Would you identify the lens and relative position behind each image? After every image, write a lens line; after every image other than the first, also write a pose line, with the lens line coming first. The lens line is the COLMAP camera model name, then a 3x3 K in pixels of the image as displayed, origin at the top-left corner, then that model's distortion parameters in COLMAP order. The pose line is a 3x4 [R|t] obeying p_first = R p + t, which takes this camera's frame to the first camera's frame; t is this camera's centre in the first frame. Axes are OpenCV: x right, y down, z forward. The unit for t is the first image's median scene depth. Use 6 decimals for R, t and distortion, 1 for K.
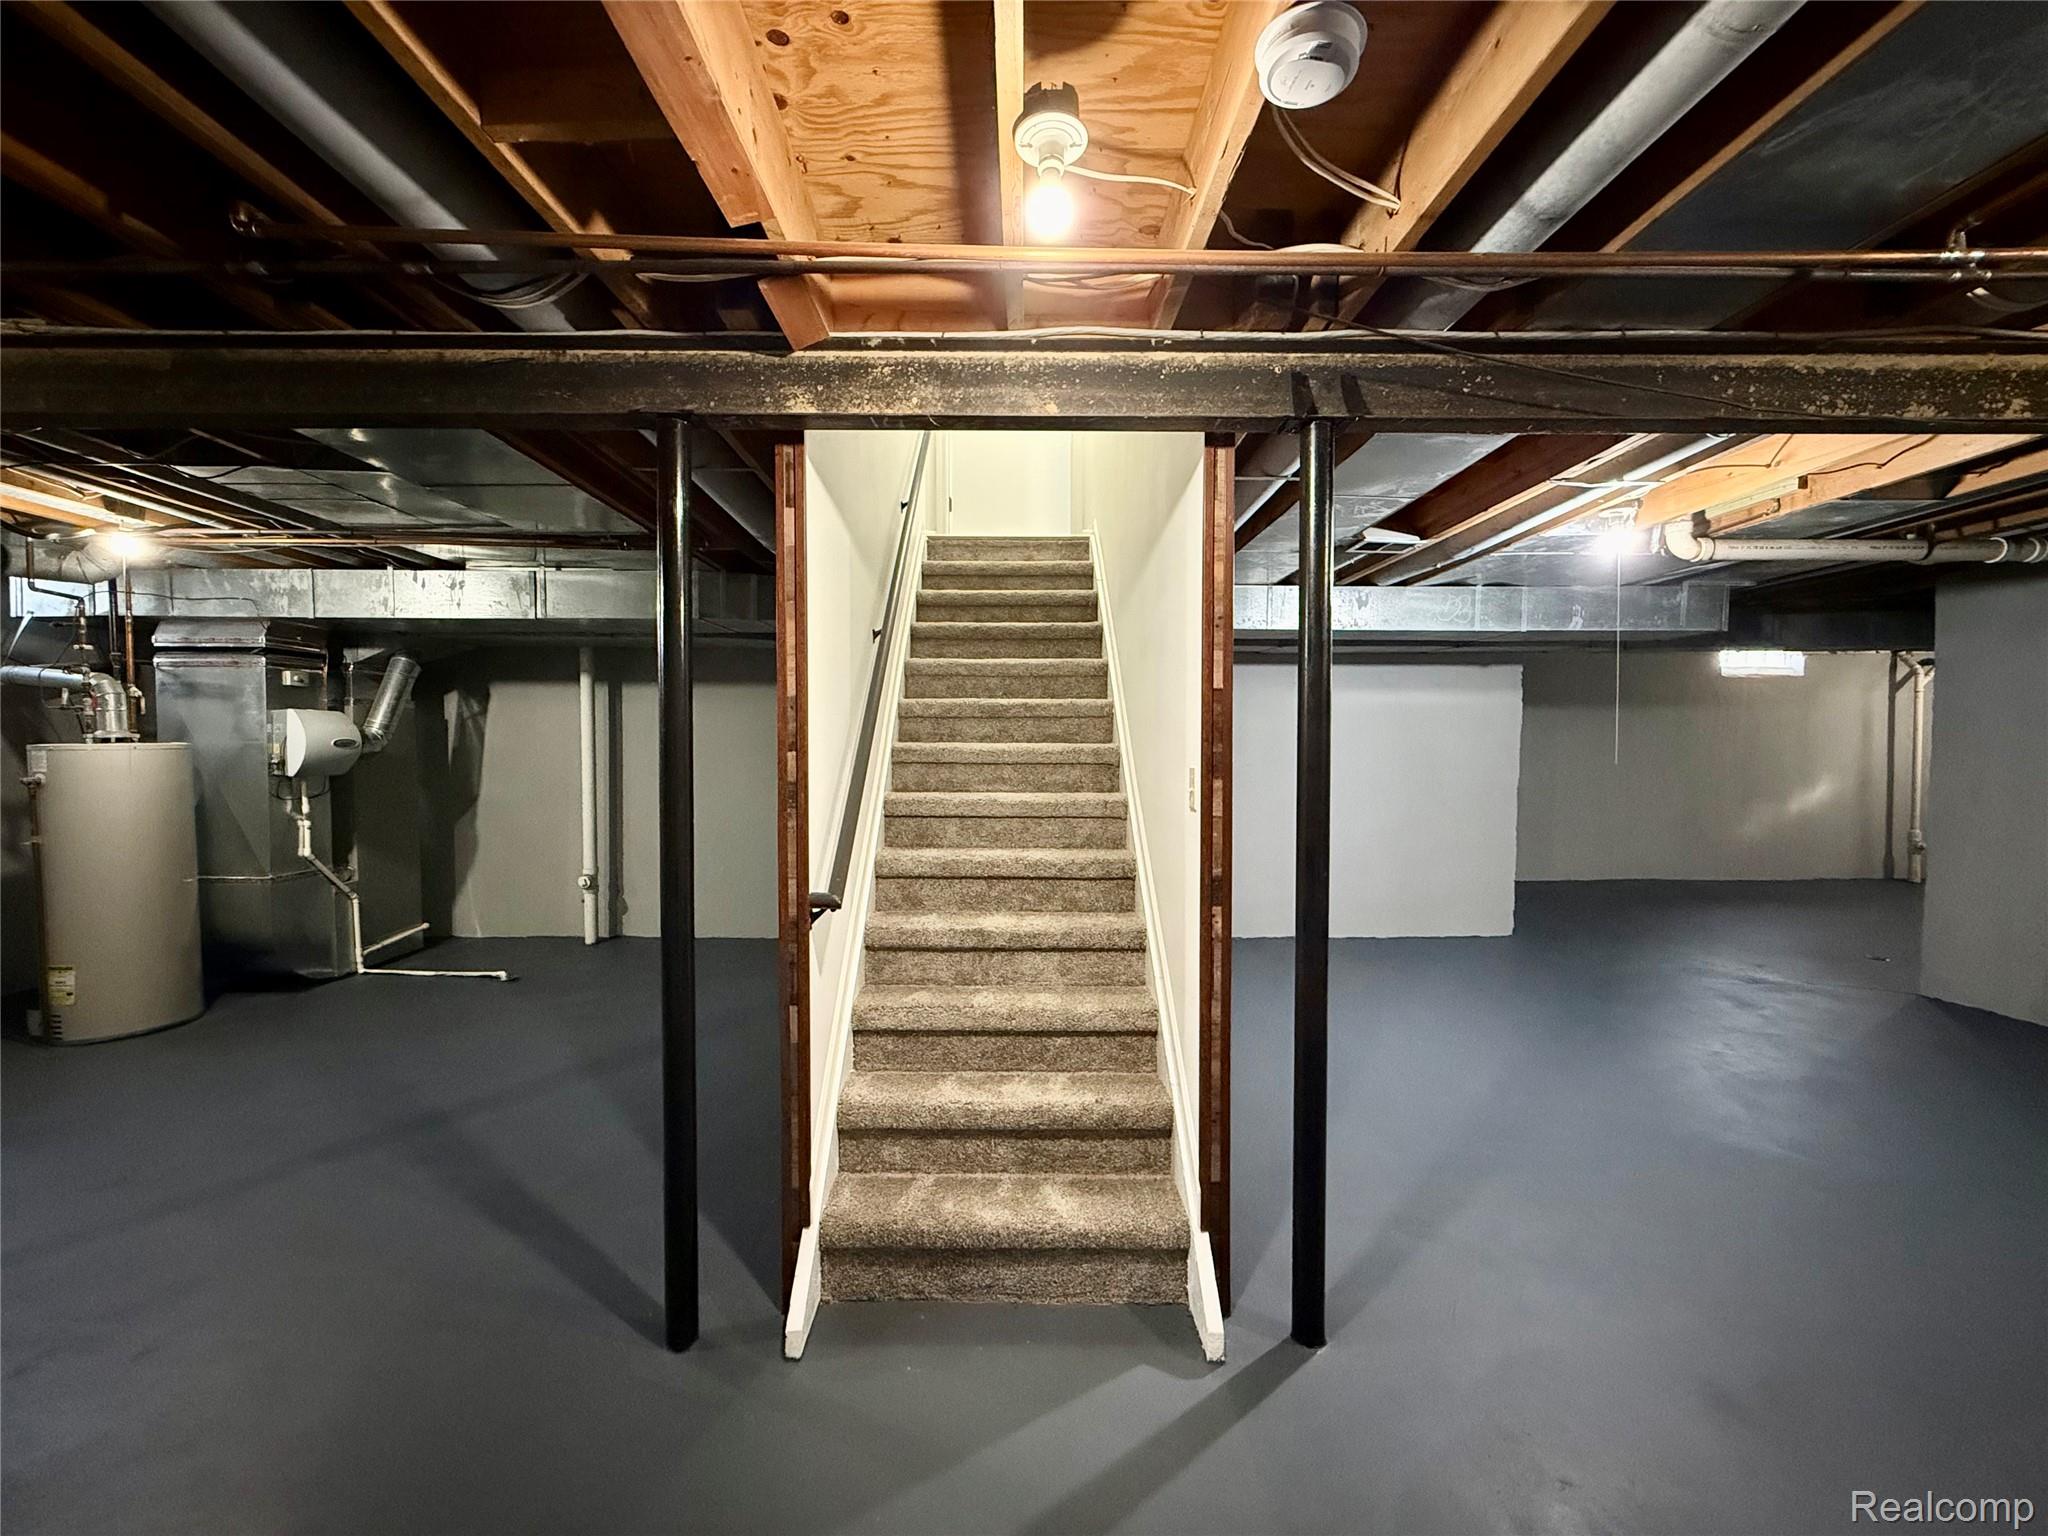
lens RADIAL K [[802.8, 0, 1017.3], [0, 802.8, 764.7], [0, 0, 1]] dist [-0.011329, -0.000028]
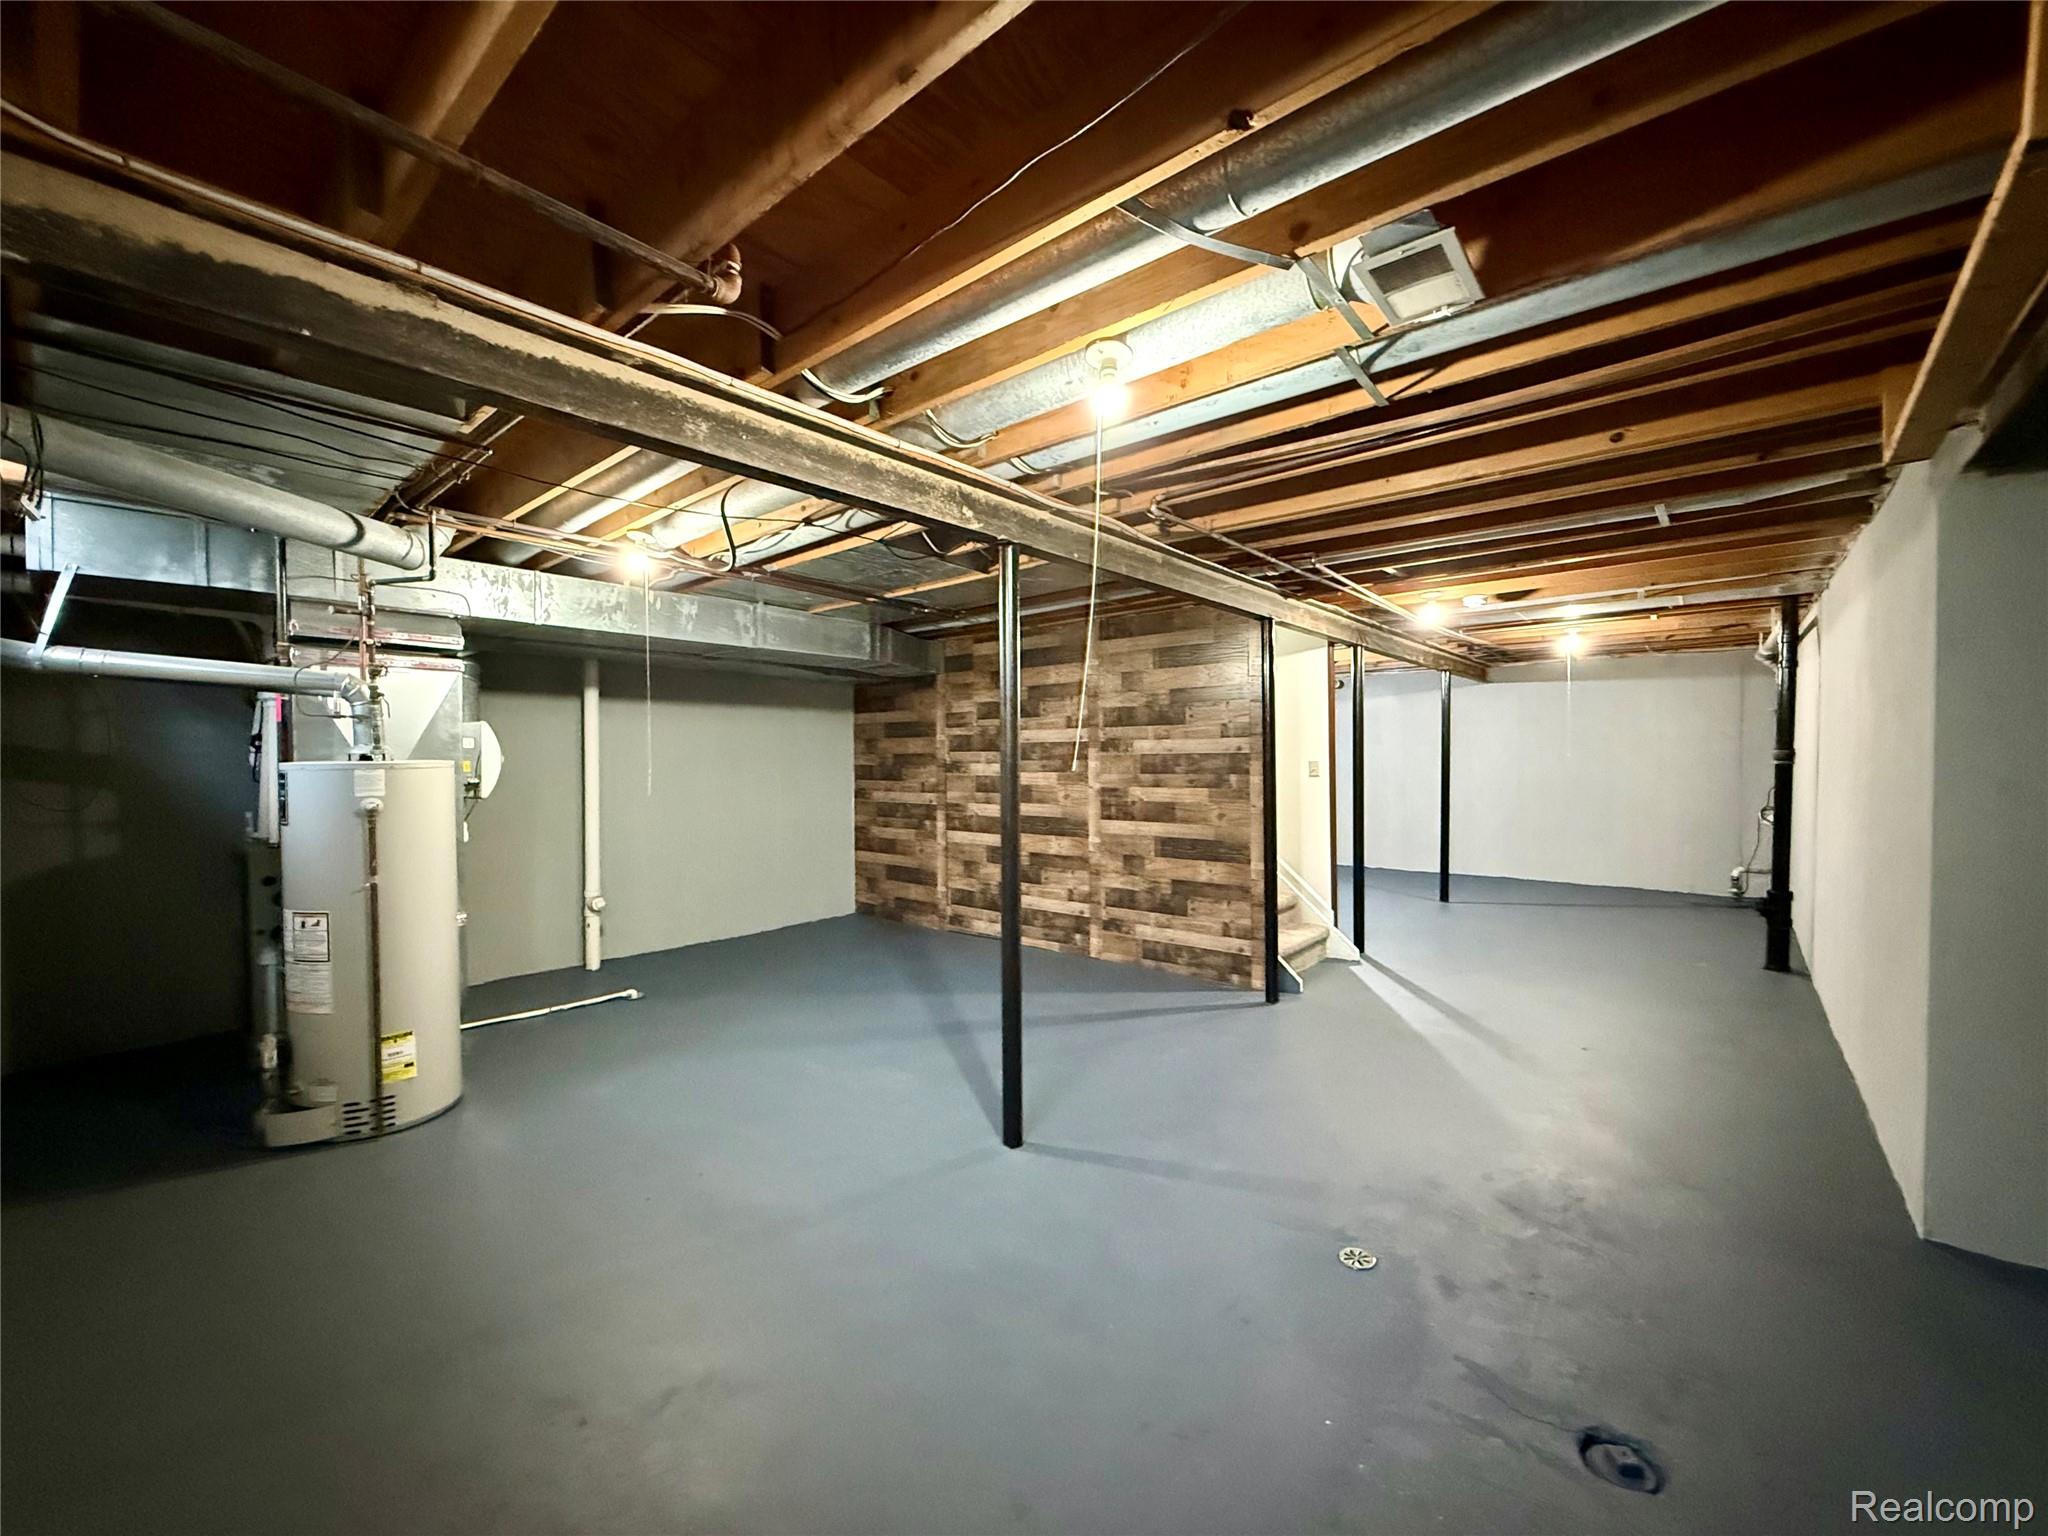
lens RADIAL K [[822.8, 0, 1024.0], [0, 822.8, 765.4], [0, 0, 1]] dist [-0.000412, 0.000151]
pose [[0.665501, -0.013062, 0.746283, -1.195913], [0.026019, 0.999645, -0.005706, -0.001362], [-0.745943, 0.023214, 0.665605, -0.054196]]
